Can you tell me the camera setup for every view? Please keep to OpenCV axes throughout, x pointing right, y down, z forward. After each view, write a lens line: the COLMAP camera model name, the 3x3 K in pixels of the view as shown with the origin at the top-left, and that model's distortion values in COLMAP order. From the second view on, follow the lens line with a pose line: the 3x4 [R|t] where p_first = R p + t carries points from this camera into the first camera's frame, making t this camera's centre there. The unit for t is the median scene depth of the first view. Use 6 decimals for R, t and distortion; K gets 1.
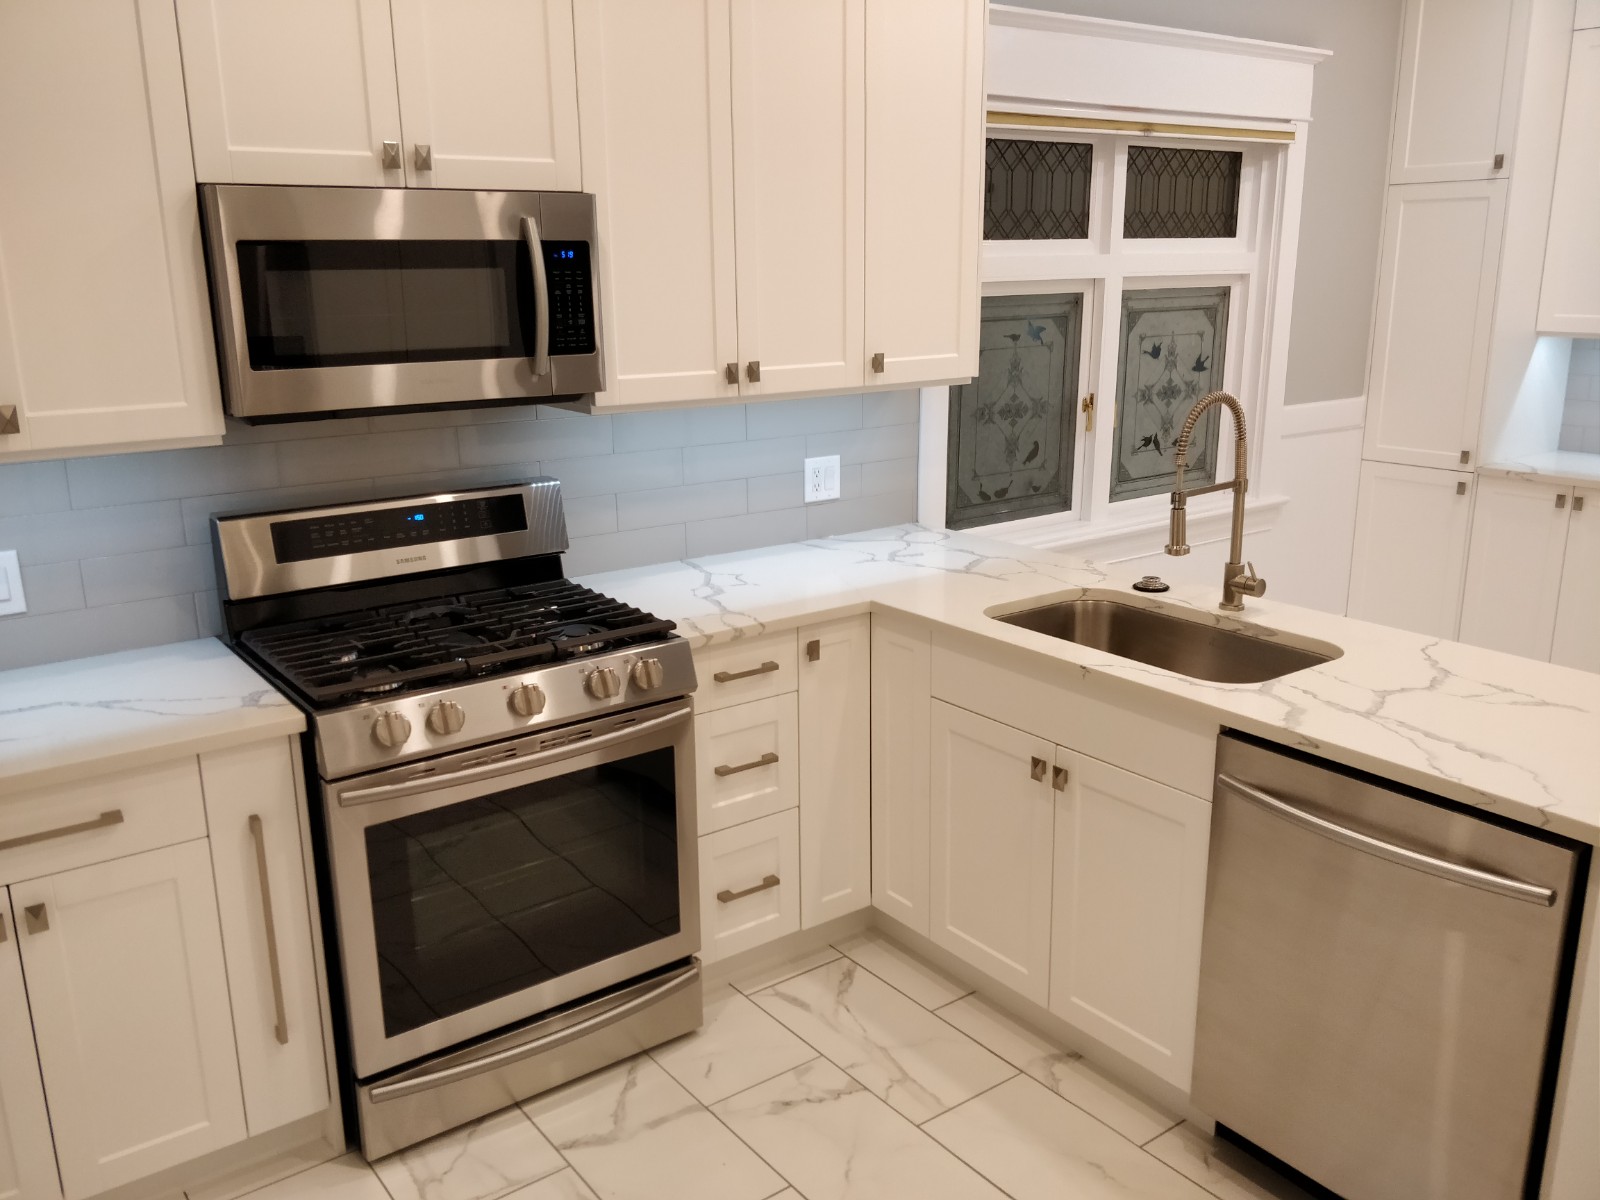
lens RADIAL K [[1342.3, 0, 800.0], [0, 1342.3, 600.0], [0, 0, 1]] dist [0.002384, -0.014514]
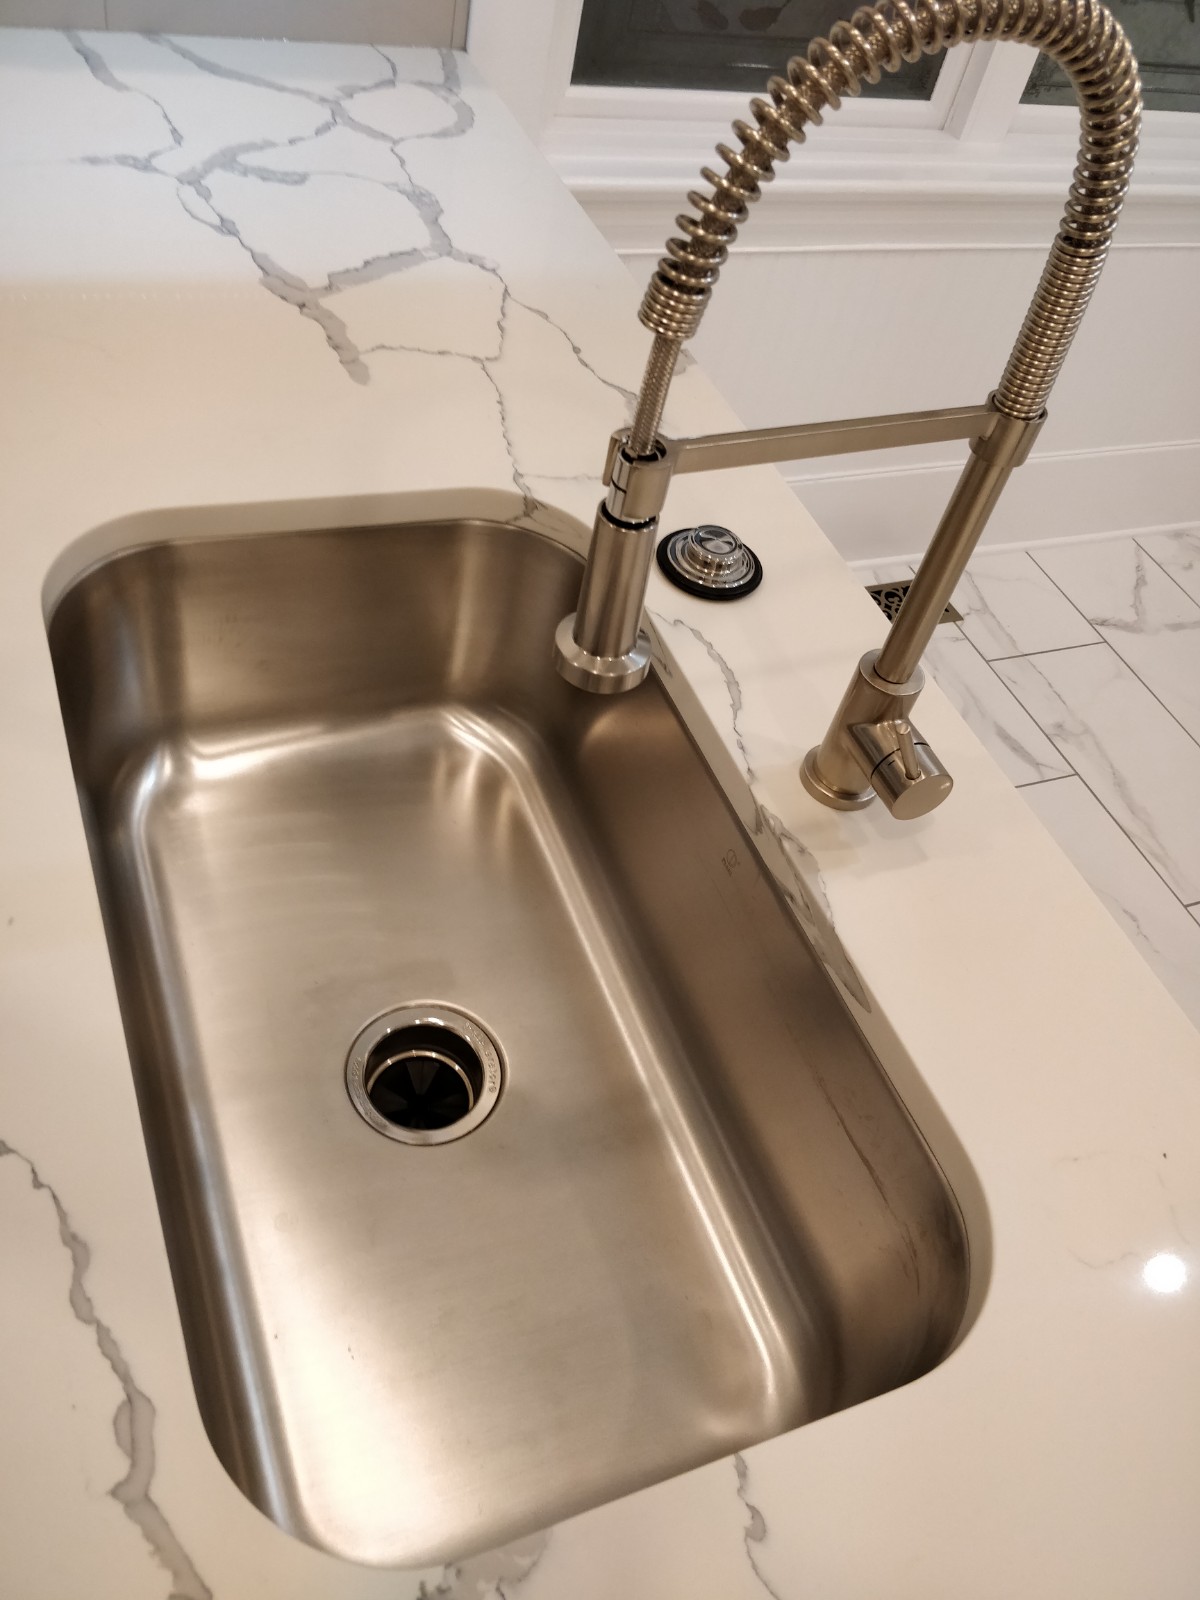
lens RADIAL K [[1281.7, 0, 600.0], [0, 1281.7, 800.0], [0, 0, 1]] dist [0.051358, -0.006008]
pose [[0.949174, 0.313467, -0.028395, 0.209810], [-0.249195, 0.803528, 0.540596, -0.100238], [0.192276, -0.506044, 0.840803, 0.557594]]
